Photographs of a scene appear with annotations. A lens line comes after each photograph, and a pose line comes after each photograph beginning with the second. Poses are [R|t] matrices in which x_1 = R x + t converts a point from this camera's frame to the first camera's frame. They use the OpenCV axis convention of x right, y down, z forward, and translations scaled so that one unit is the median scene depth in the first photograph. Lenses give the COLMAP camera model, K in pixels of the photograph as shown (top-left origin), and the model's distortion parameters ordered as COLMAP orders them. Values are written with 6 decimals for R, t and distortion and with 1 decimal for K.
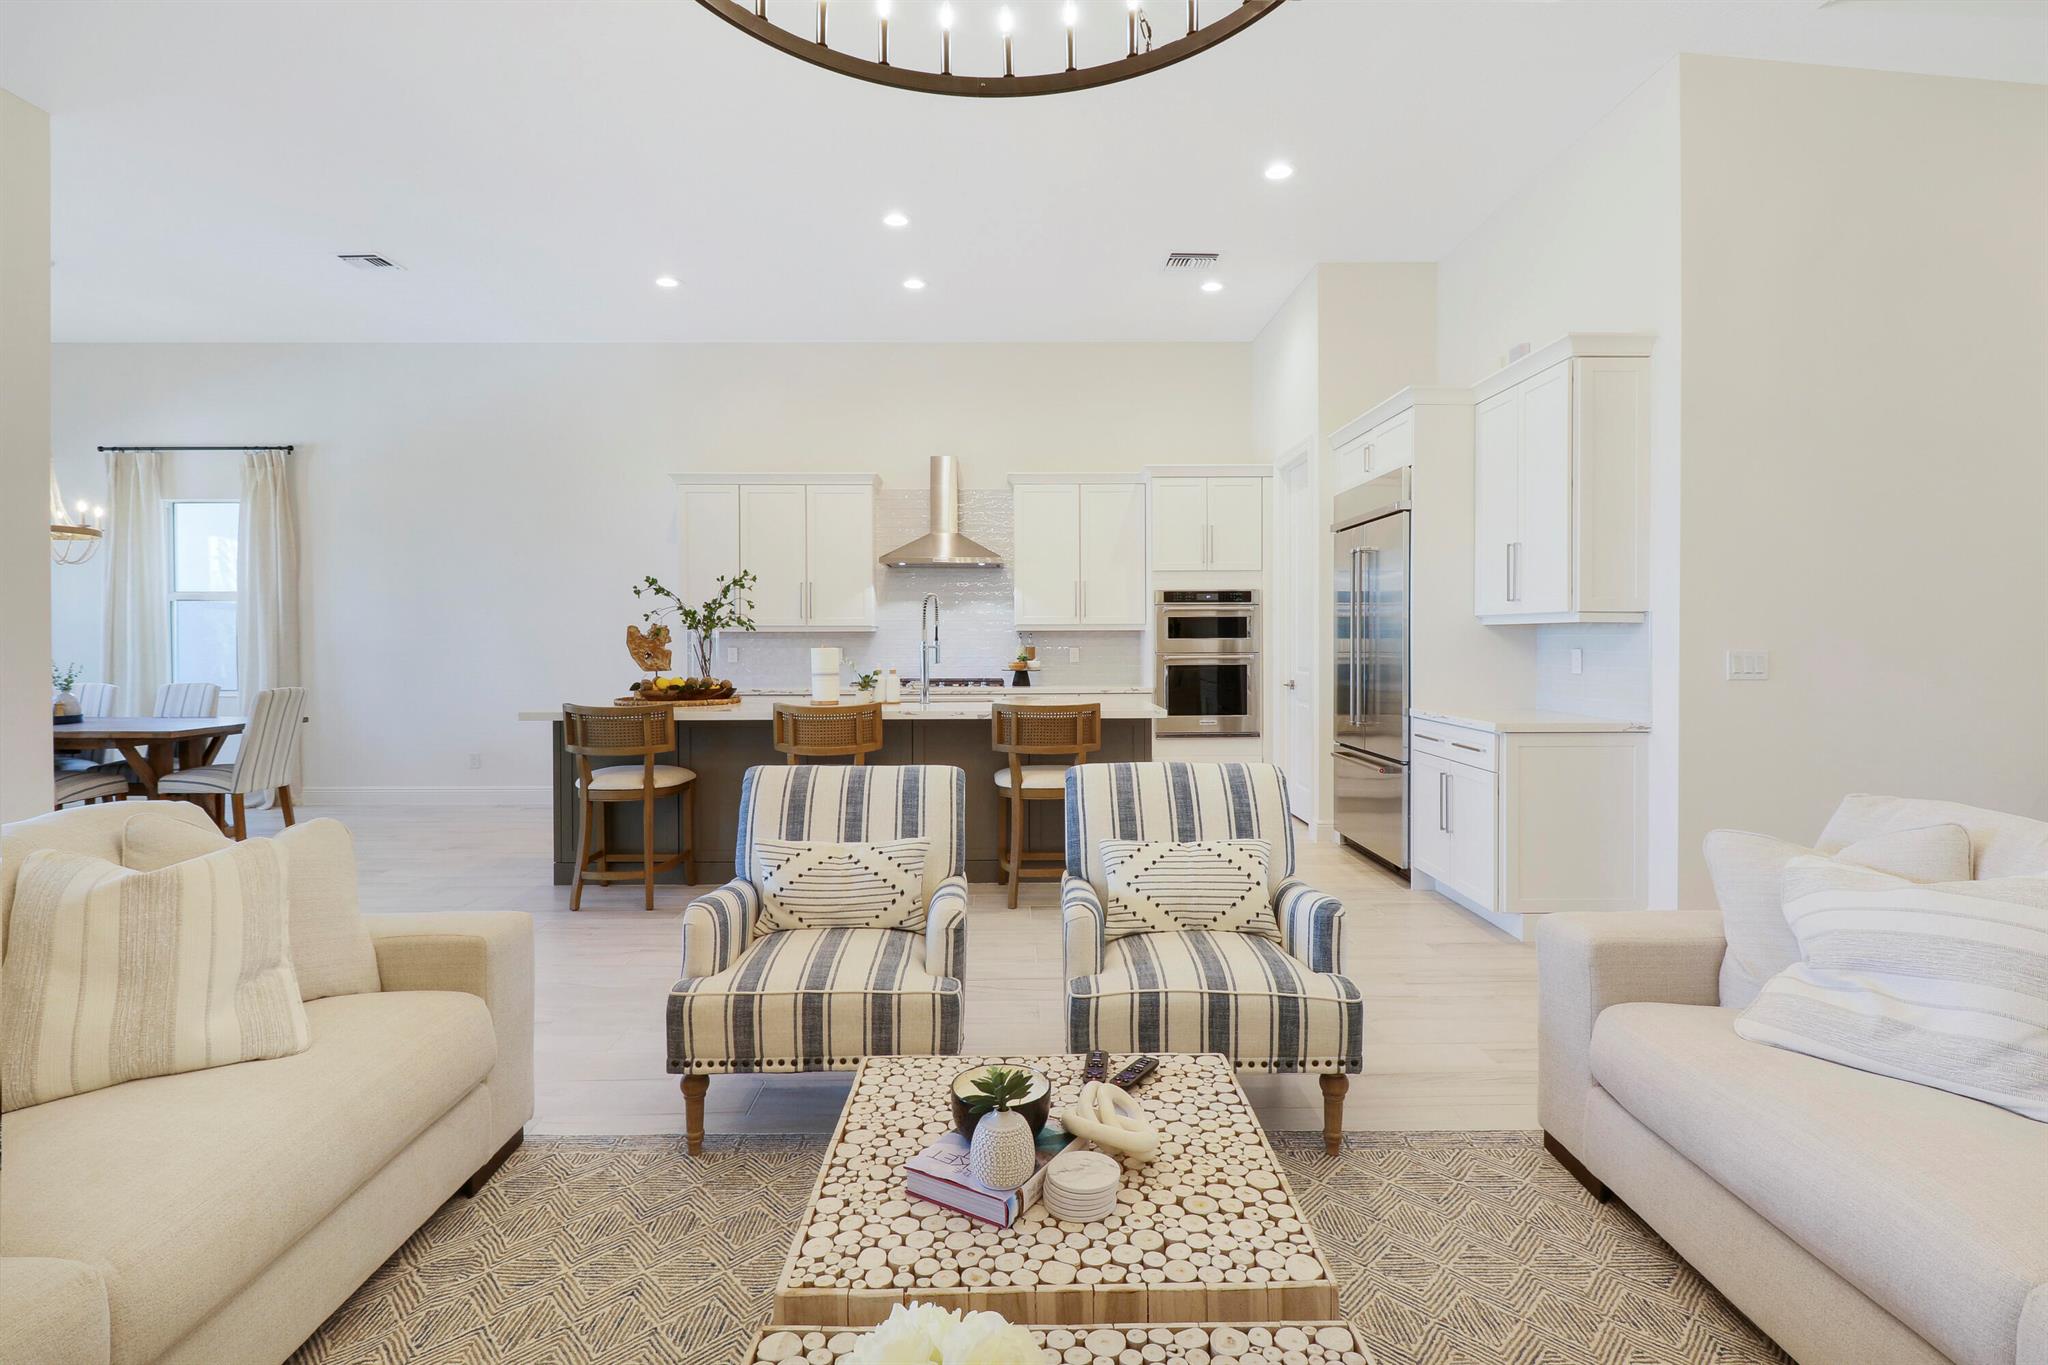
lens RADIAL K [[980.6, 0, 1023.1], [0, 980.6, 636.0], [0, 0, 1]] dist [0.010068, 0.000133]
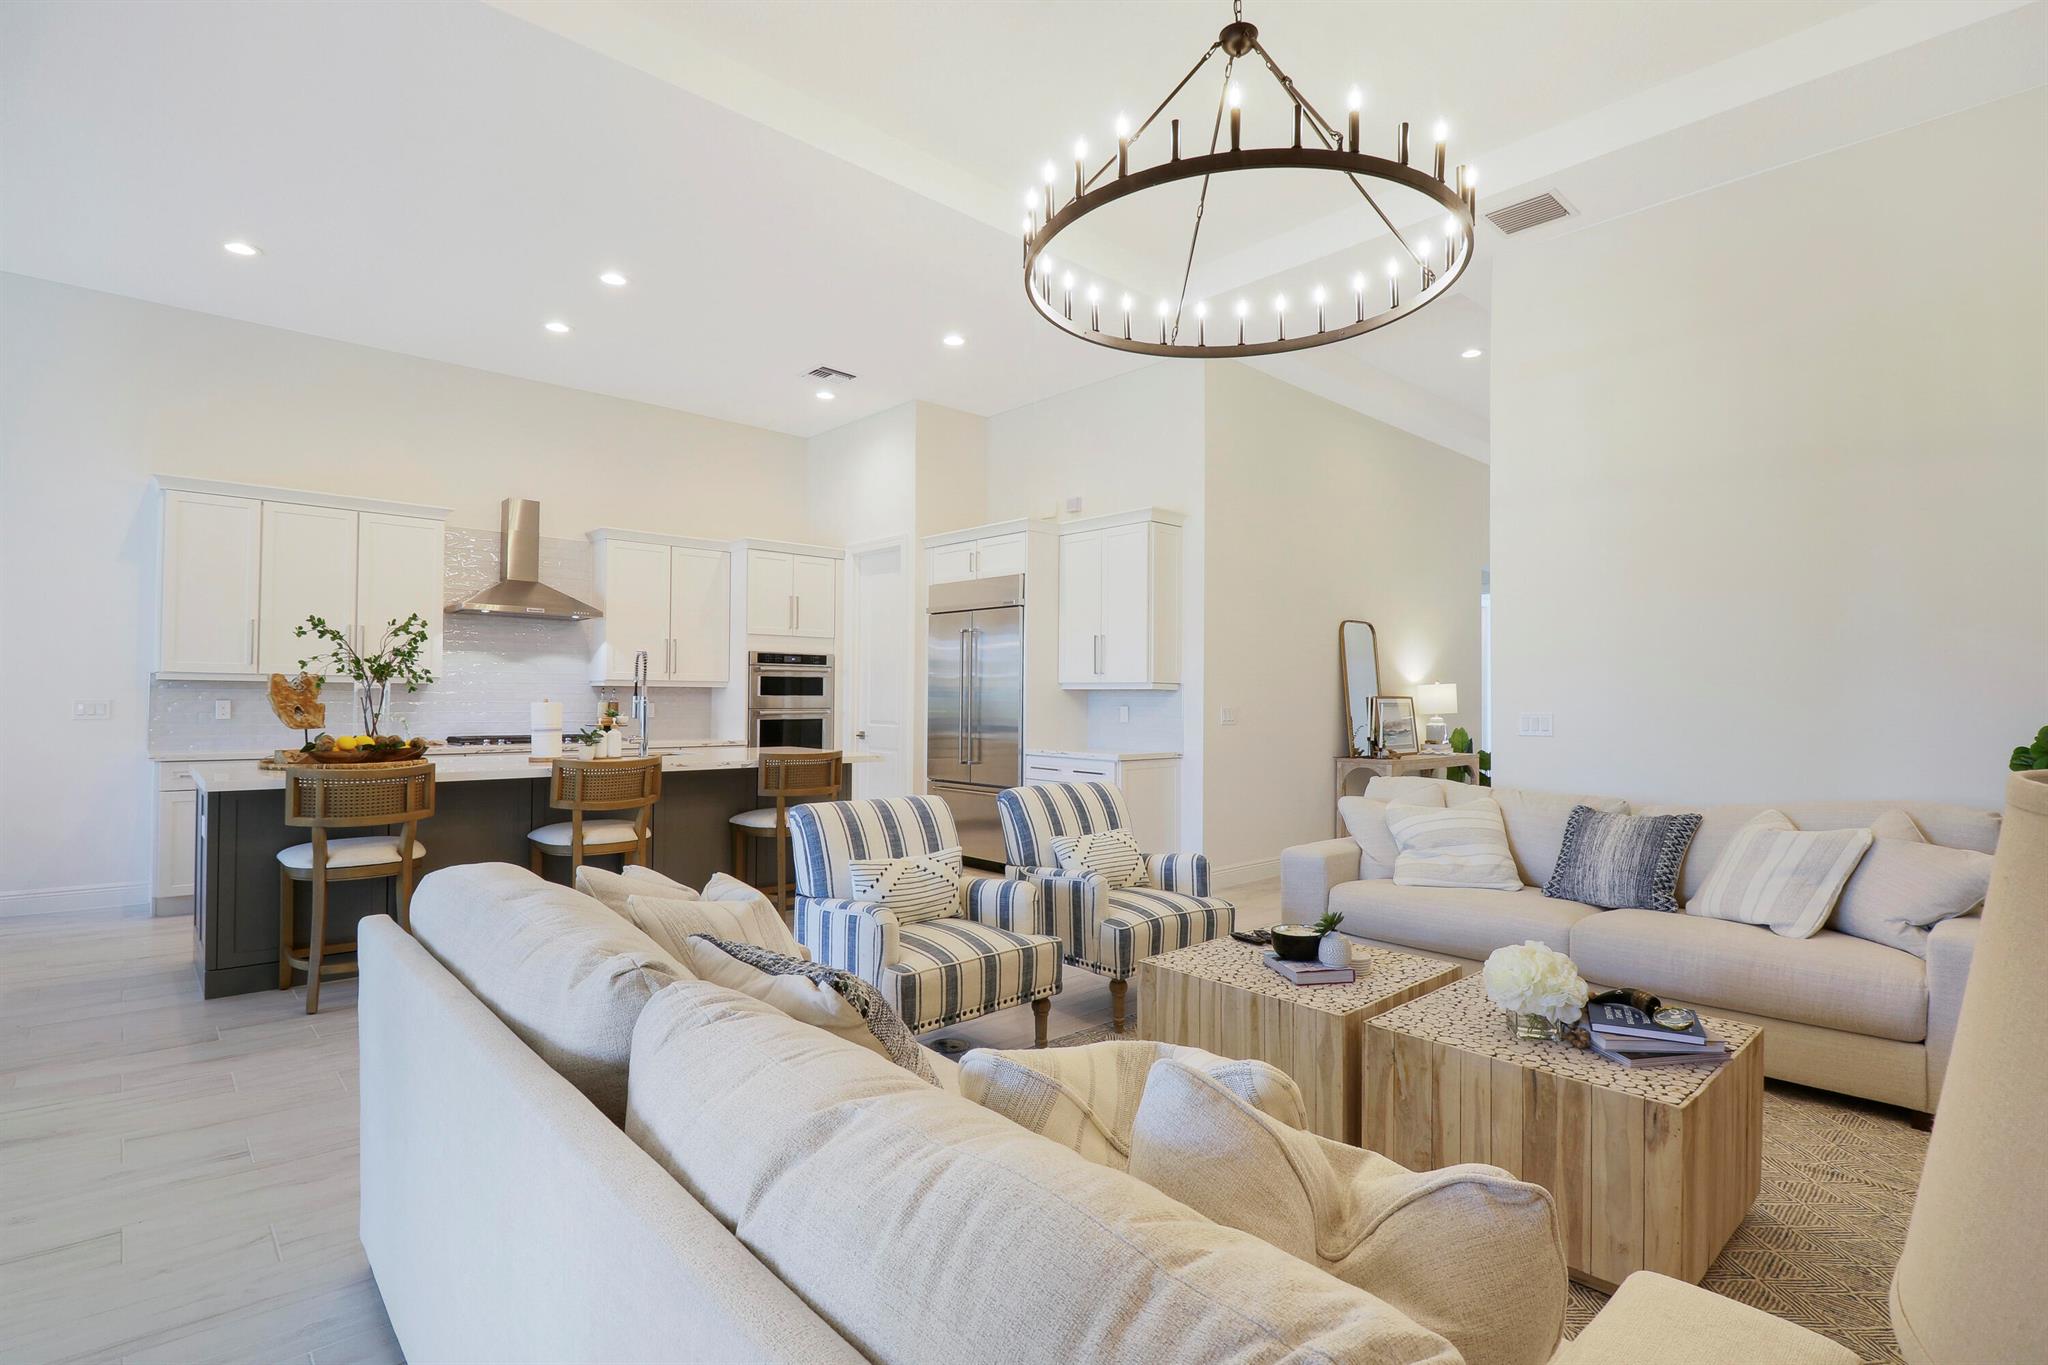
lens RADIAL K [[968.0, 0, 1026.0], [0, 968.0, 676.2], [0, 0, 1]] dist [-0.004188, -0.000565]
pose [[0.744725, 0.024052, 0.666938, -0.456373], [-0.012884, 0.999682, -0.021665, 0.000798], [-0.667247, 0.007542, 0.744799, -0.017467]]
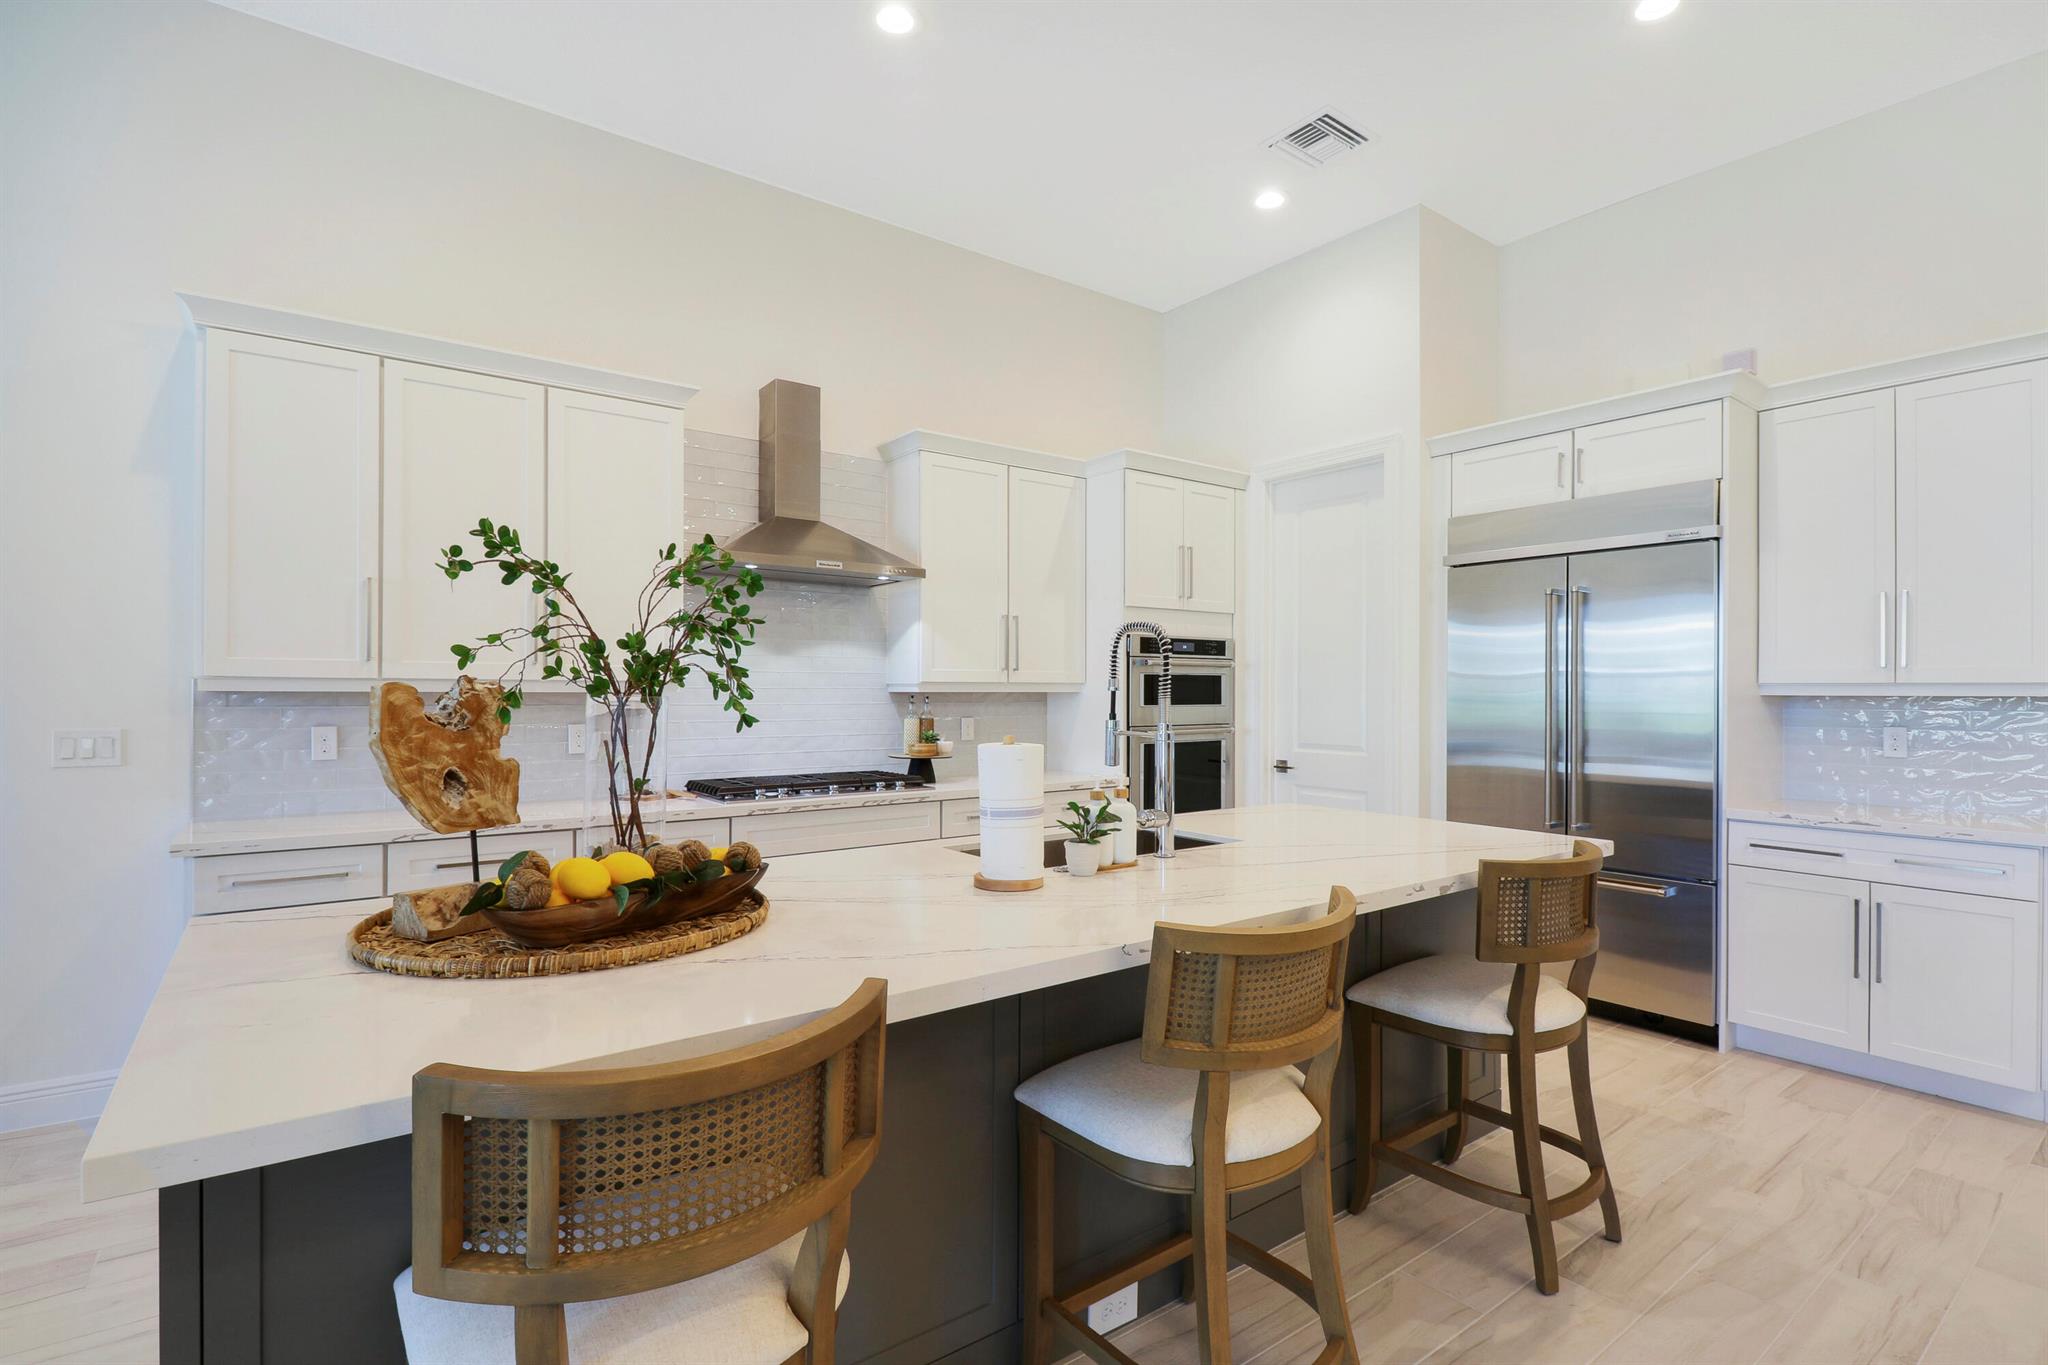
lens RADIAL K [[964.0, 0, 1024.0], [0, 964.0, 682.5], [0, 0, 1]] dist [0.005598, 0.000079]
pose [[0.812268, 0.010703, 0.583186, -0.402073], [-0.006902, 0.999938, -0.008738, -0.009116], [-0.583244, 0.003072, 0.812291, 0.637689]]
